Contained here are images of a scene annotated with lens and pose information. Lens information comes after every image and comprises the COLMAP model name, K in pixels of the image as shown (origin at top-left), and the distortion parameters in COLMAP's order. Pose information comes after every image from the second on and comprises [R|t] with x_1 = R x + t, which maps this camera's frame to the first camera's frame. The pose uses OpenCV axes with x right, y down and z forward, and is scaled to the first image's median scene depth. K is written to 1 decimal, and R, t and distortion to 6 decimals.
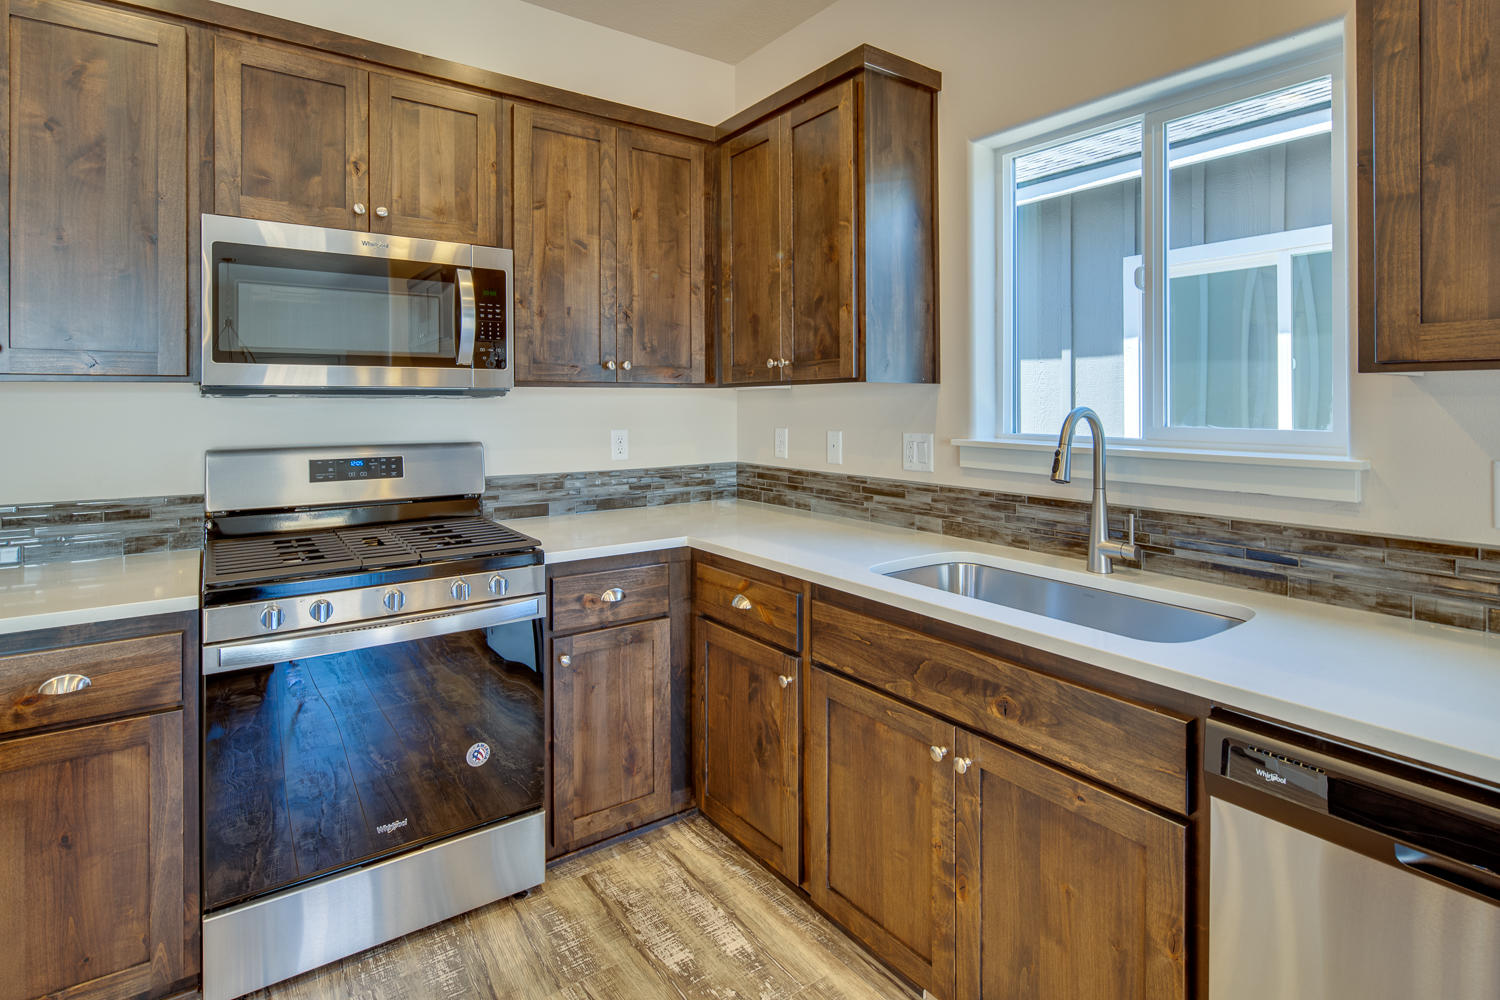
lens RADIAL K [[750.8, 0, 729.6], [0, 750.8, 399.8], [0, 0, 1]] dist [-0.002695, -0.001241]
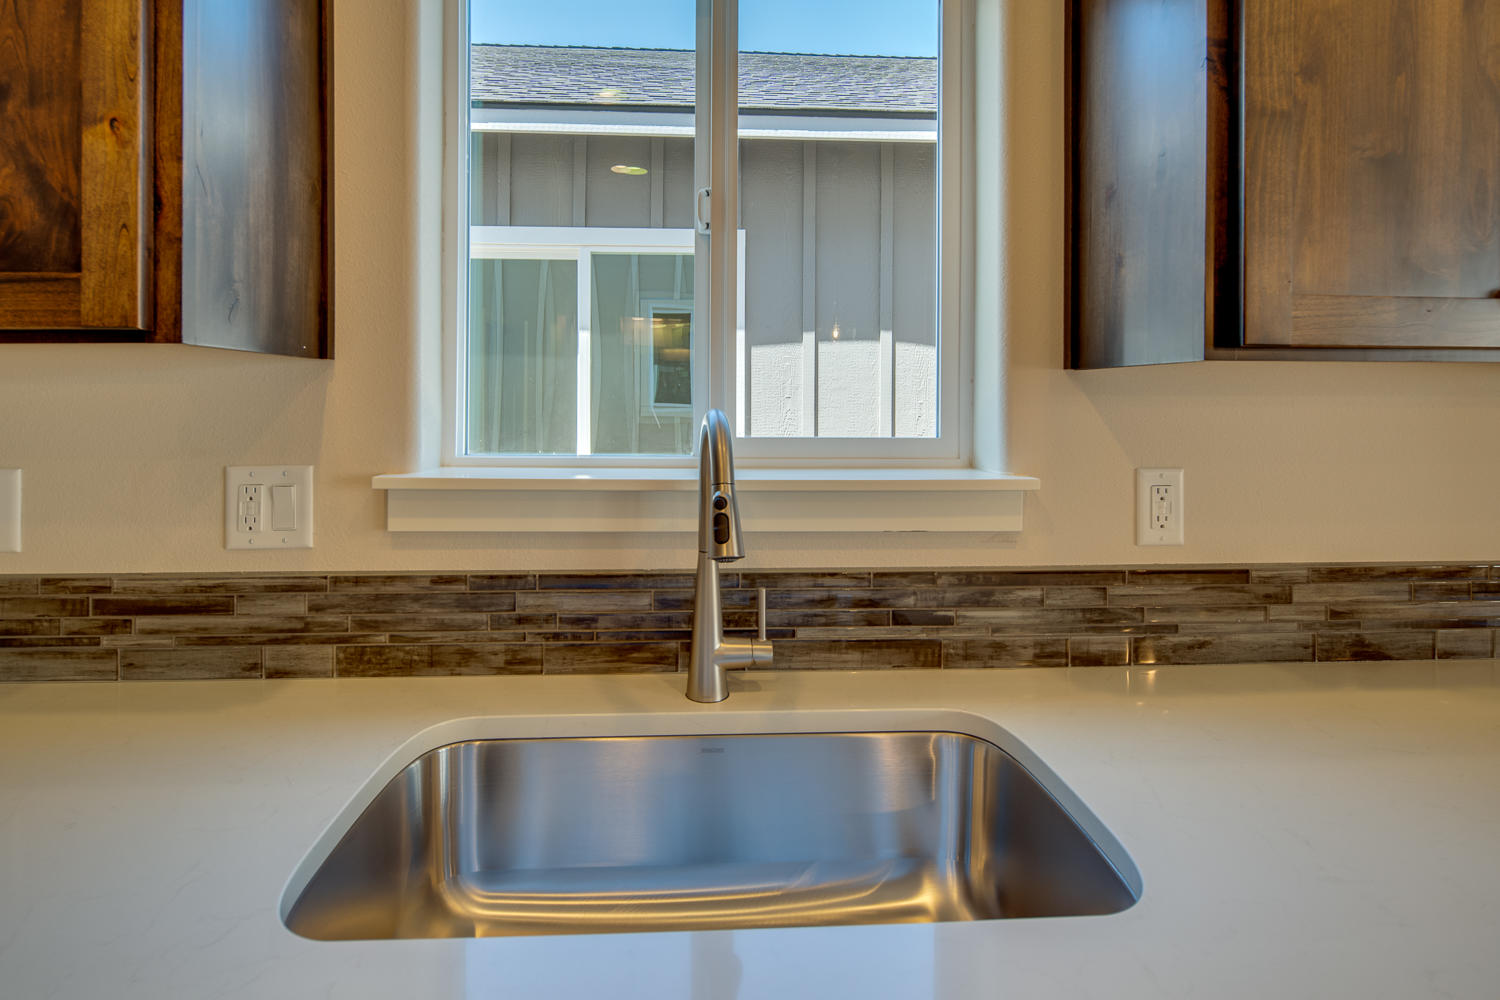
lens RADIAL K [[762.4, 0, 745.6], [0, 762.4, 399.4], [0, 0, 1]] dist [-0.000170, -0.001125]
pose [[0.530334, 0.004445, 0.847777, 0.011021], [-0.006631, 0.999977, -0.001095, 0.002432], [-0.847763, -0.005041, 0.530352, 0.549197]]
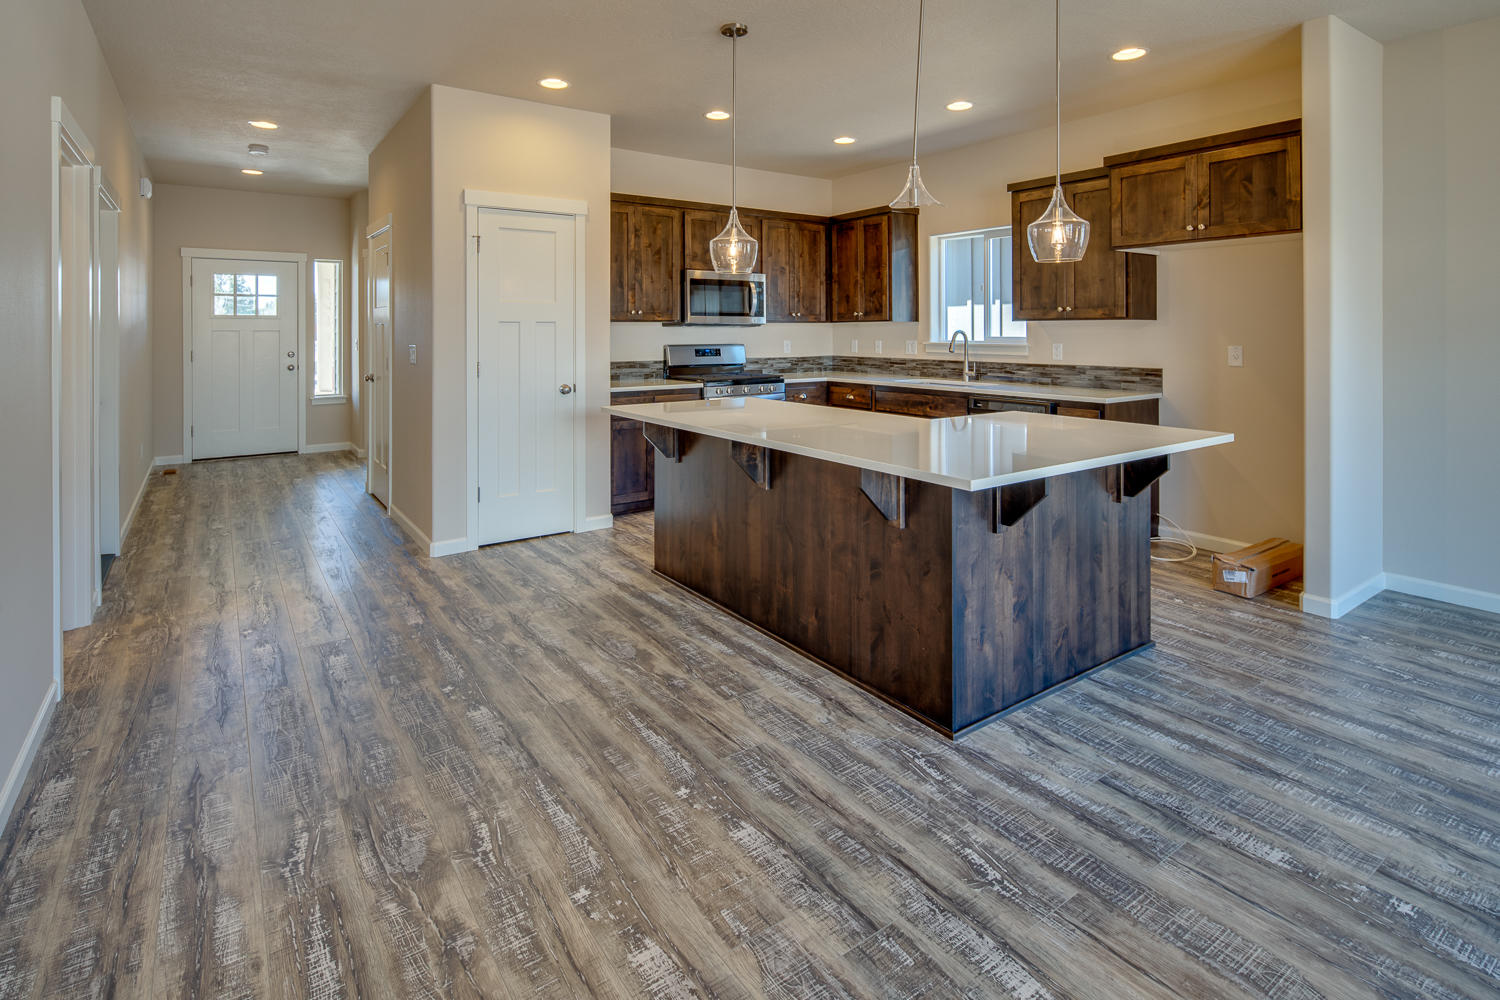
lens RADIAL K [[749.7, 0, 733.6], [0, 749.7, 329.5], [0, 0, 1]] dist [0.000755, -0.002563]
pose [[0.999973, 0.000089, -0.007413, -0.390642], [-0.000078, 0.999999, 0.001407, 0.003052], [0.007413, -0.001406, 0.999972, -1.814359]]
